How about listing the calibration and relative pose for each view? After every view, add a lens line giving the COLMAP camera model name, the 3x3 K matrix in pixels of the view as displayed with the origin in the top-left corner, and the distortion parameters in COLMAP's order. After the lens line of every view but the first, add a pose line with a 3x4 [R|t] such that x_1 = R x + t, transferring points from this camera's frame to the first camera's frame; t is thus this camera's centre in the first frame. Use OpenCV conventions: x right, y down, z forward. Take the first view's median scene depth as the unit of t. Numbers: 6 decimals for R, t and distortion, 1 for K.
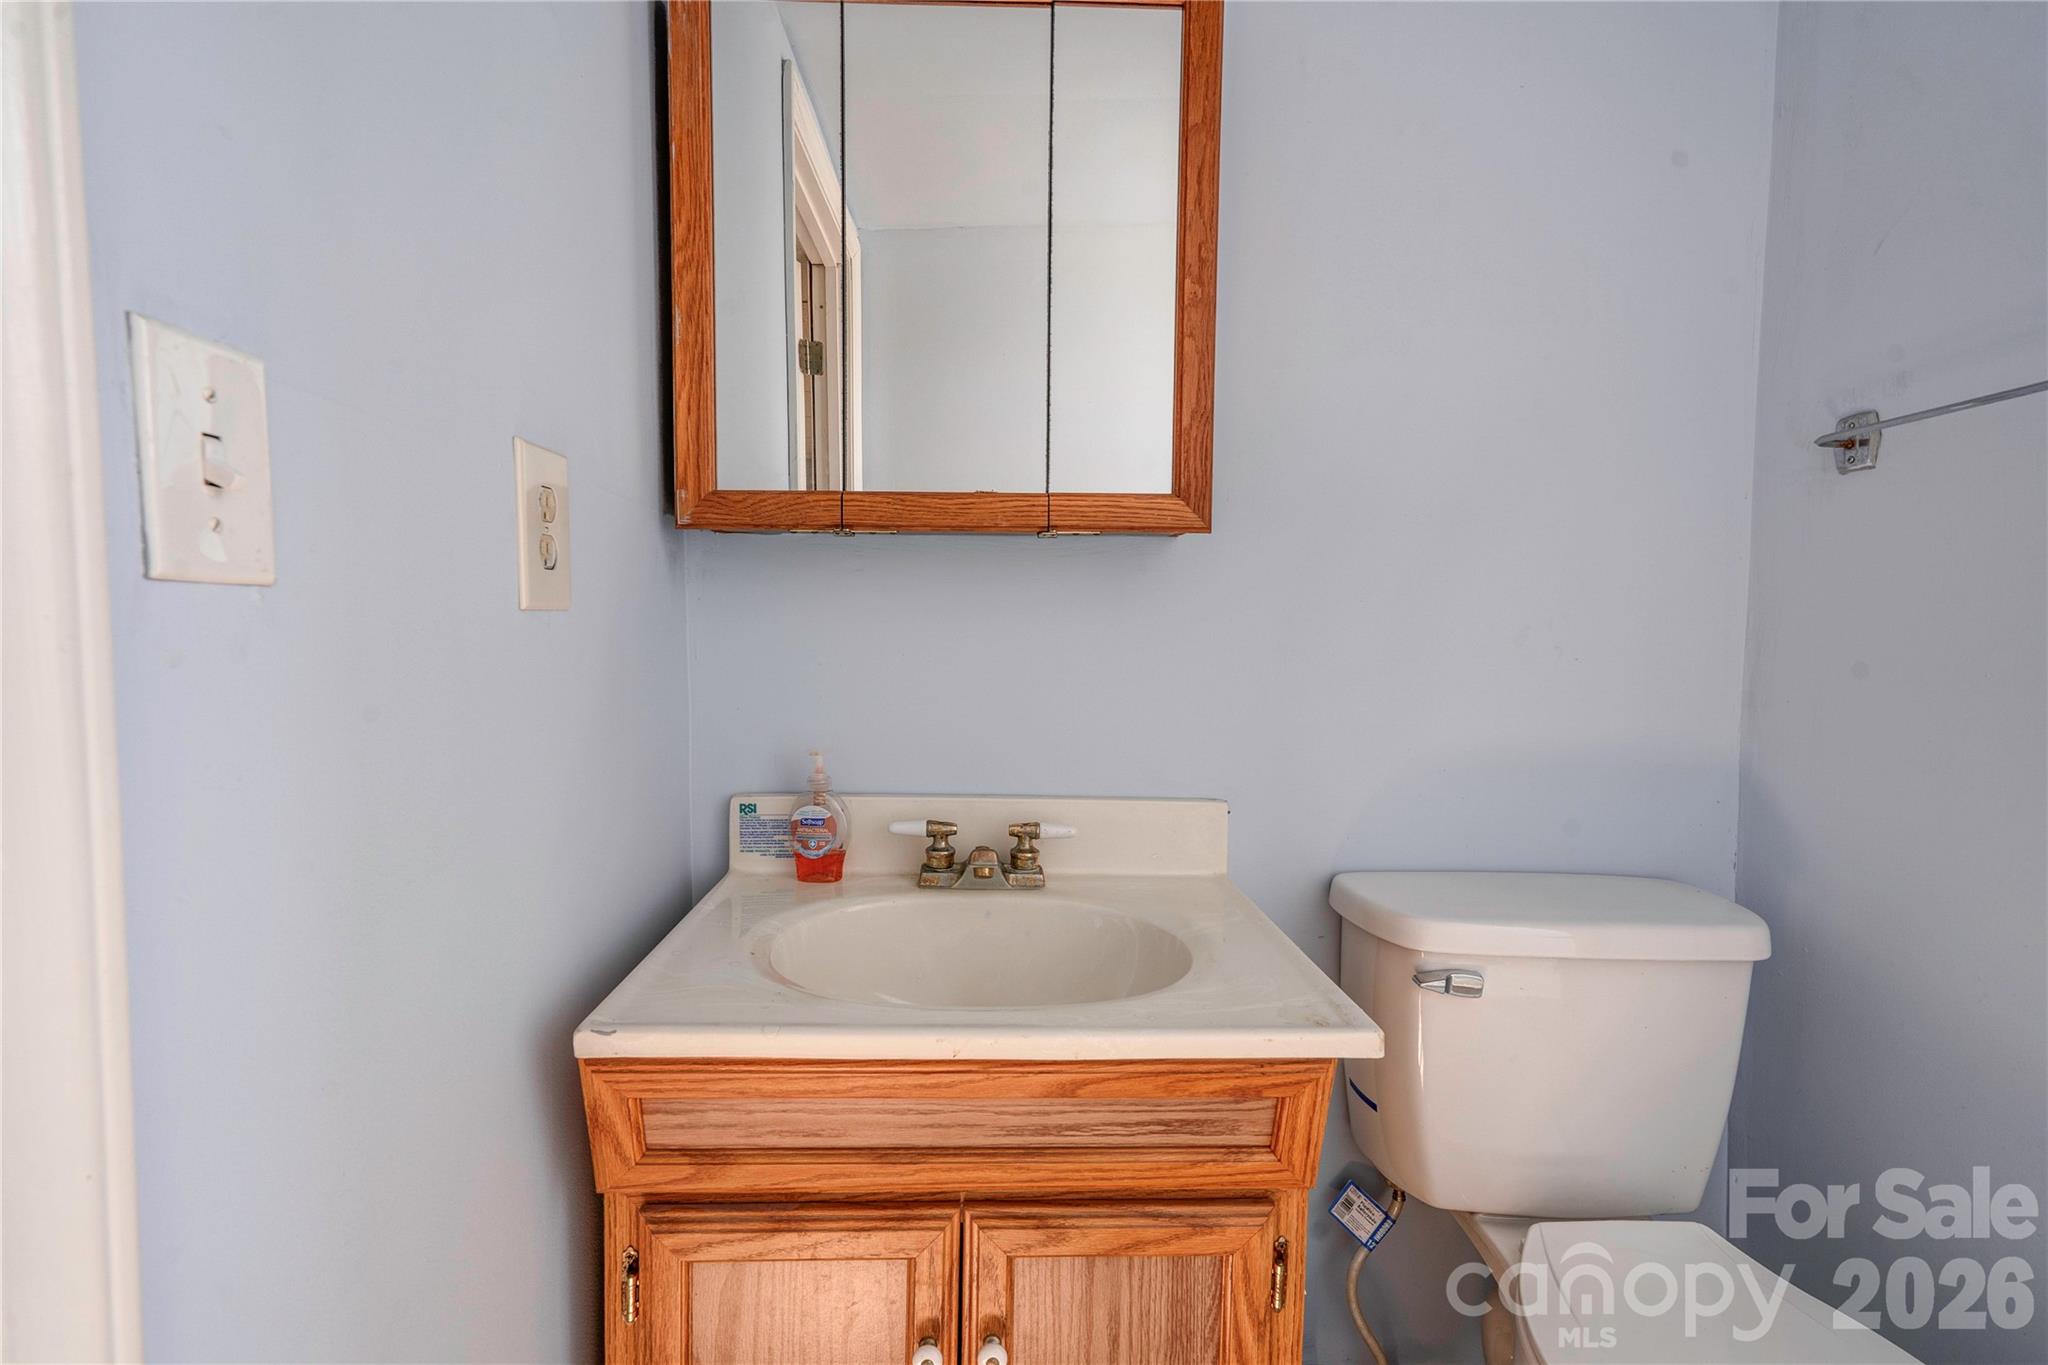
lens RADIAL K [[941.7, 0, 1017.0], [0, 941.7, 677.2], [0, 0, 1]] dist [-0.010833, 0.018582]
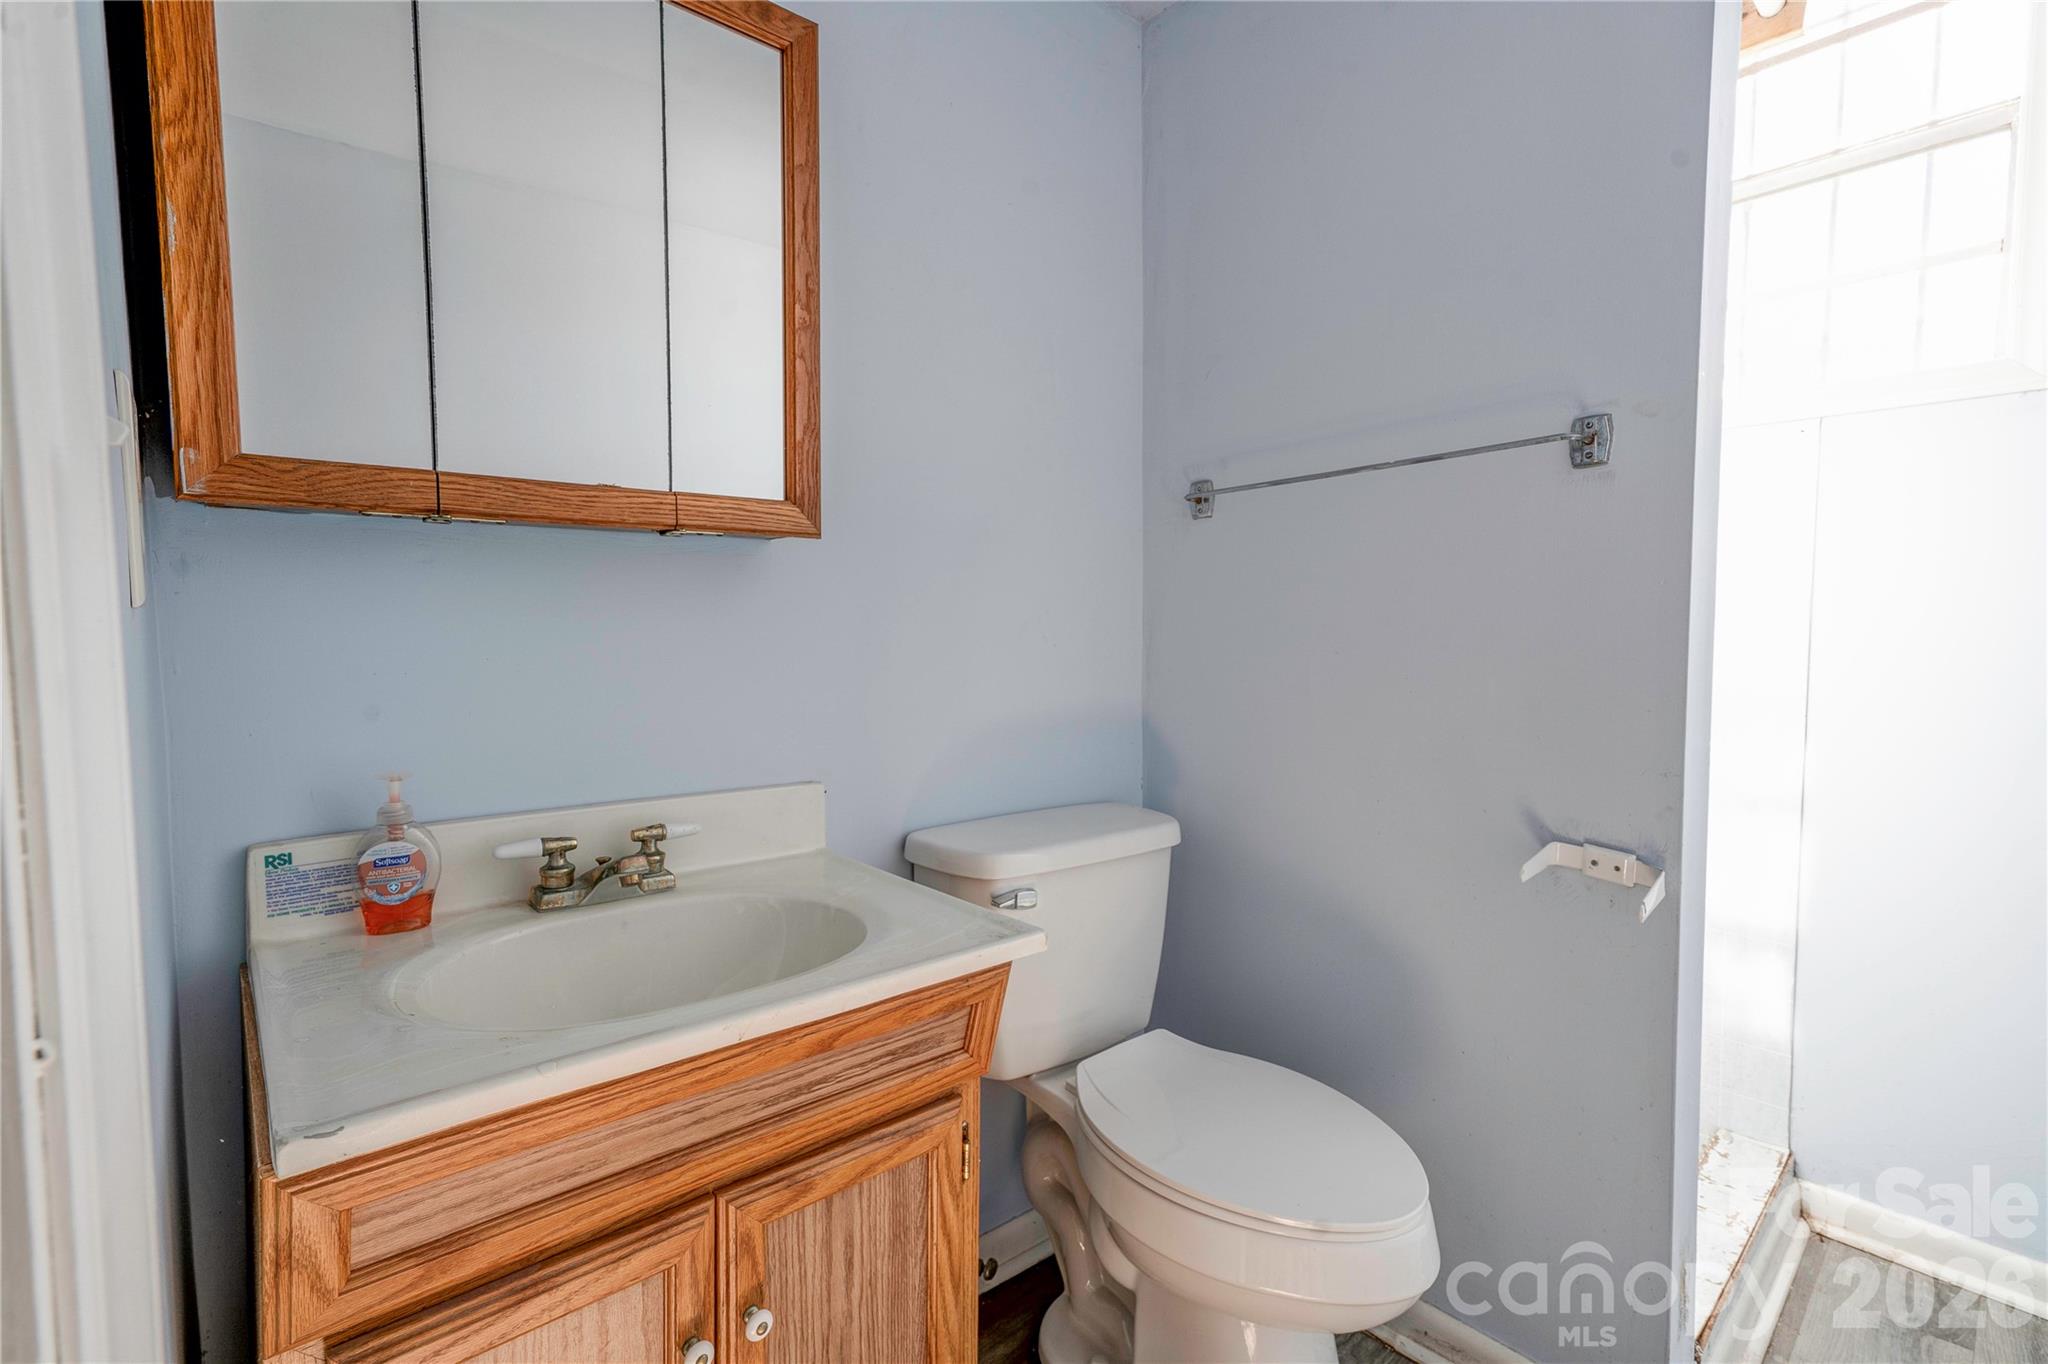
lens RADIAL K [[941.7, 0, 1017.0], [0, 941.7, 676.7], [0, 0, 1]] dist [-0.010833, 0.018582]
pose [[0.780156, -0.044927, 0.623970, -0.317501], [0.042975, 0.998911, 0.018191, -0.001798], [-0.624107, 0.012623, 0.781237, -0.004130]]
